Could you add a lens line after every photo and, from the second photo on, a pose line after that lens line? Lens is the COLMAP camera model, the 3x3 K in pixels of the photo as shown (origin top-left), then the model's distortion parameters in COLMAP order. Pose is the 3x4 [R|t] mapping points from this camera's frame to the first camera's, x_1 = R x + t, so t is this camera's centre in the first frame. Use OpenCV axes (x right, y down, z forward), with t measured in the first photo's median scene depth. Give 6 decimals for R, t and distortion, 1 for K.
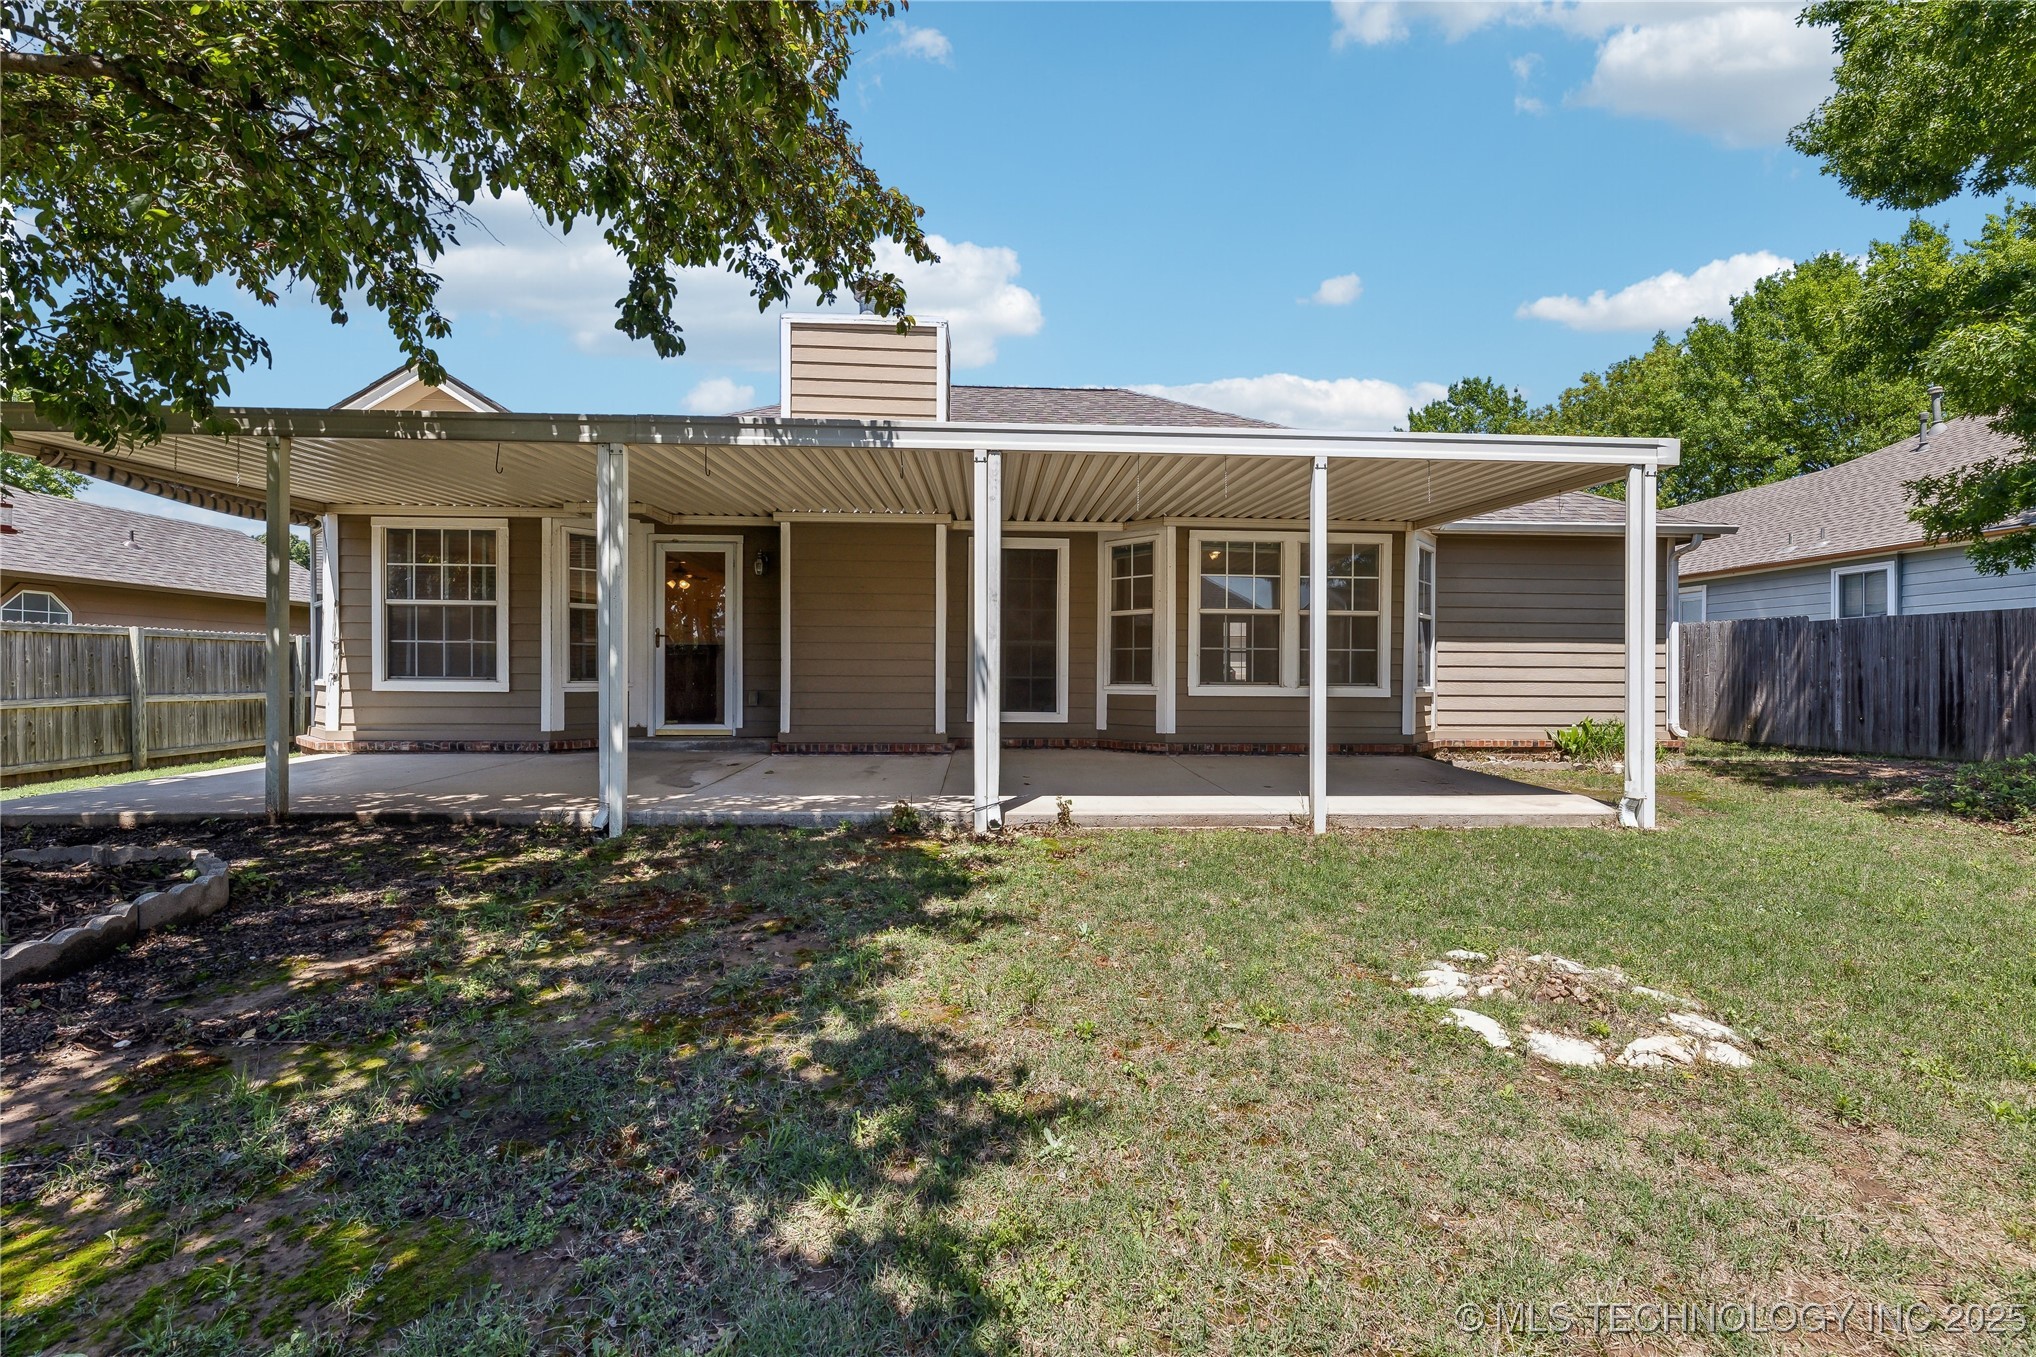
lens RADIAL K [[830.9, 0, 1018.6], [0, 830.9, 667.8], [0, 0, 1]] dist [-0.004513, 0.000966]
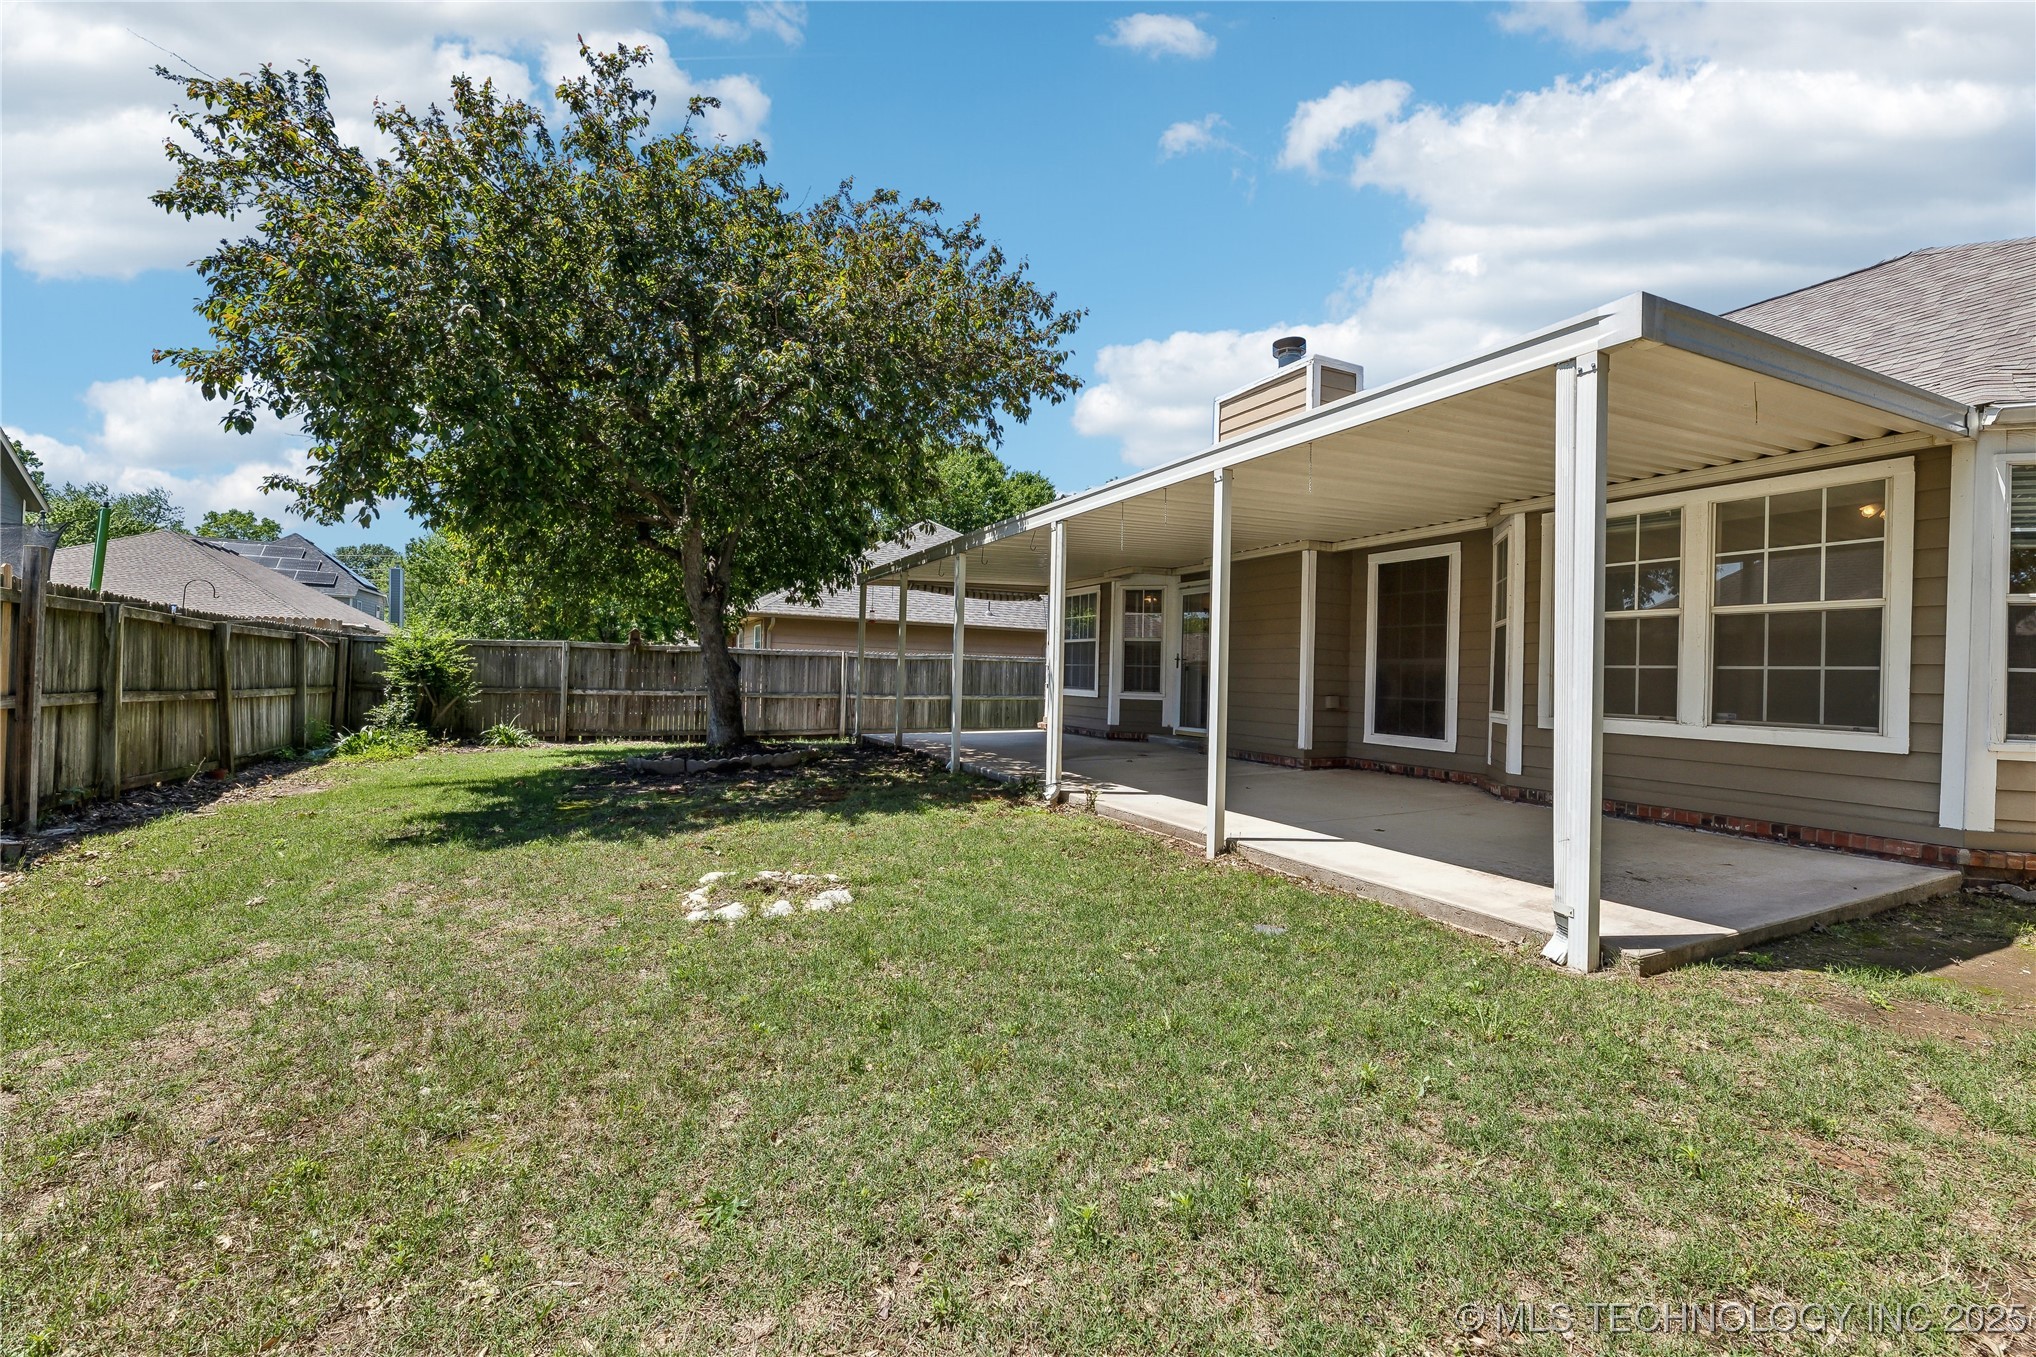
lens RADIAL K [[830.9, 0, 1025.7], [0, 830.9, 670.2], [0, 0, 1]] dist [-0.004513, 0.000966]
pose [[0.413852, -0.001592, -0.910343, 0.700545], [-0.018970, 0.999766, -0.010373, -0.003200], [0.910146, 0.021562, 0.413725, 0.243074]]
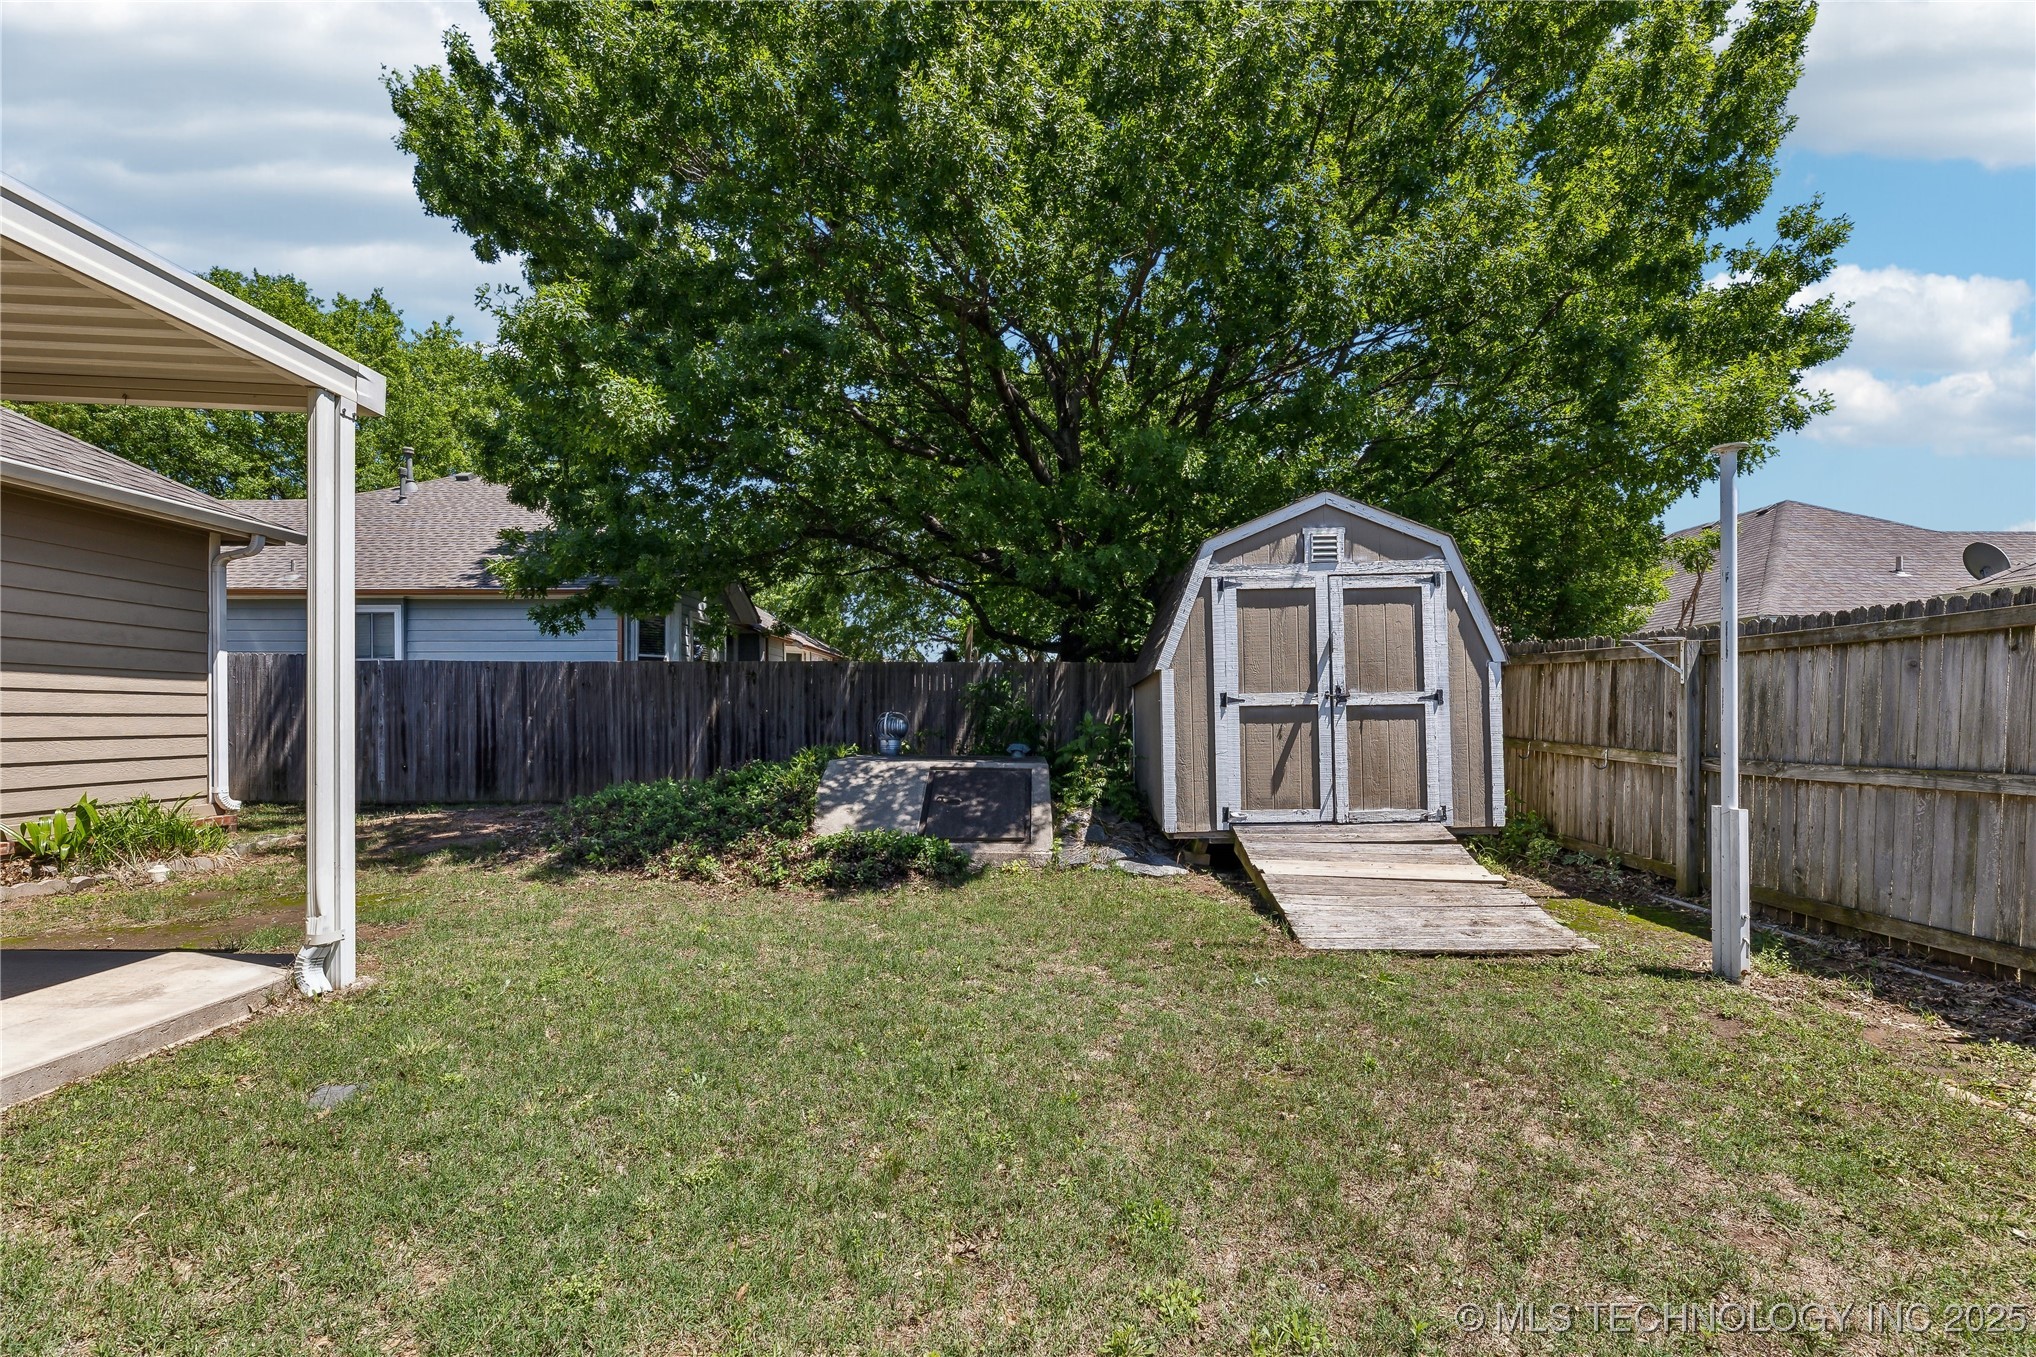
lens RADIAL K [[830.9, 0, 1031.1], [0, 830.9, 722.4], [0, 0, 1]] dist [-0.004513, 0.000966]
pose [[0.026659, -0.013321, 0.999556, 0.095169], [-0.009807, 0.999860, 0.013587, -0.010690], [-0.999596, -0.010165, 0.026524, 0.290337]]
